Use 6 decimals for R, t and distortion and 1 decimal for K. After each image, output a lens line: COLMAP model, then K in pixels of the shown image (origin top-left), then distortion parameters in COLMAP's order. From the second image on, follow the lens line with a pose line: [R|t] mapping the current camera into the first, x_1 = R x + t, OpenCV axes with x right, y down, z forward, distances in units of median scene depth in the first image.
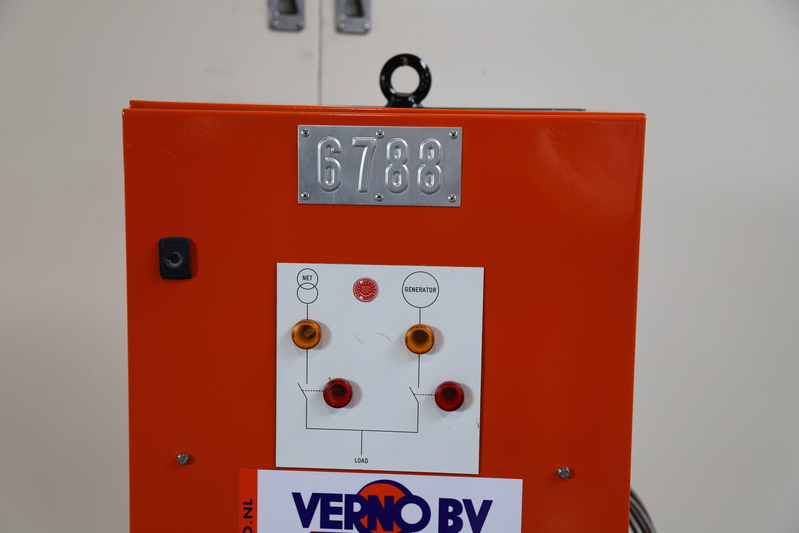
lens RADIAL K [[1119.2, 0, 399.2], [0, 1119.2, 267.8], [0, 0, 1]] dist [0.179677, 0.000000]
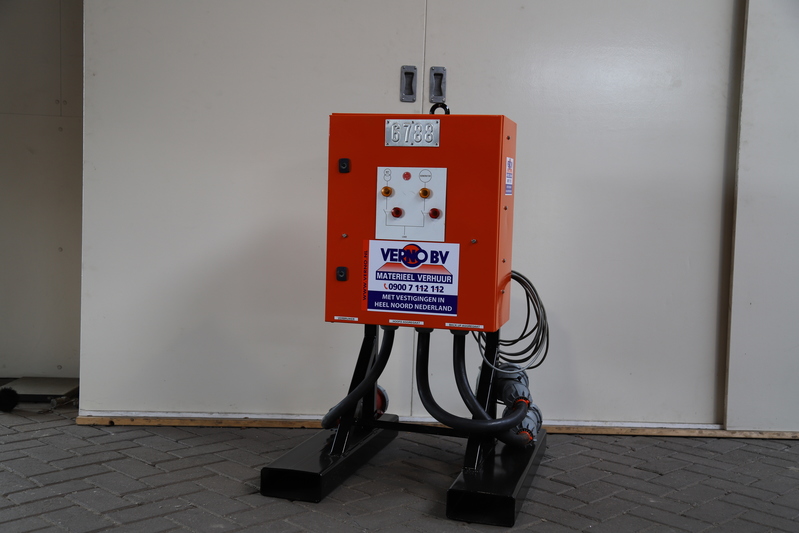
lens RADIAL K [[881.2, 0, 398.5], [0, 881.2, 268.3], [0, 0, 1]] dist [-0.065380, 0.000000]
pose [[0.980880, 0.028402, -0.192528, 0.385358], [-0.040996, 0.997250, -0.061747, 0.390571], [0.190244, 0.068459, 0.979347, -1.189690]]
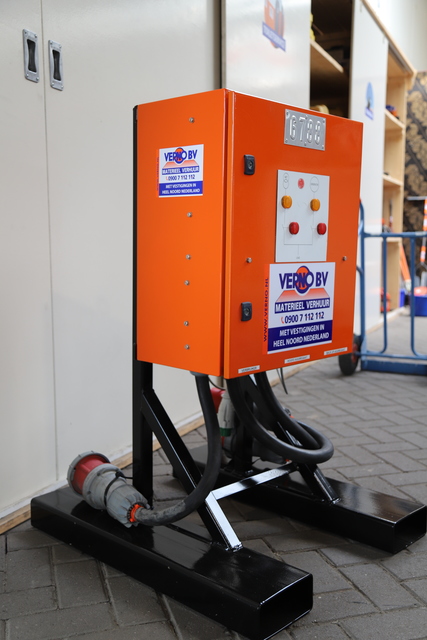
lens RADIAL K [[705.8, 0, 214.2], [0, 705.8, 351.4], [0, 0, 1]] dist [-0.065380, 0.000000]
pose [[0.631755, -0.131971, 0.763852, -1.305065], [0.099668, 0.991051, 0.088793, 0.217758], [-0.768734, 0.020036, 0.639254, 0.193264]]
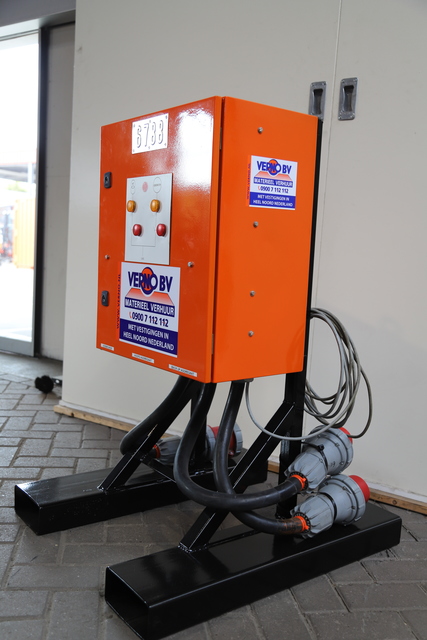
lens RADIAL K [[617.8, 0, 213.3], [0, 617.8, 318.5], [0, 0, 1]] dist [-0.023826, 0.000000]
pose [[0.668331, 0.101553, -0.736899, 1.075236], [-0.134665, 0.990786, 0.014407, 0.260921], [0.731573, 0.089606, 0.675849, 0.216585]]
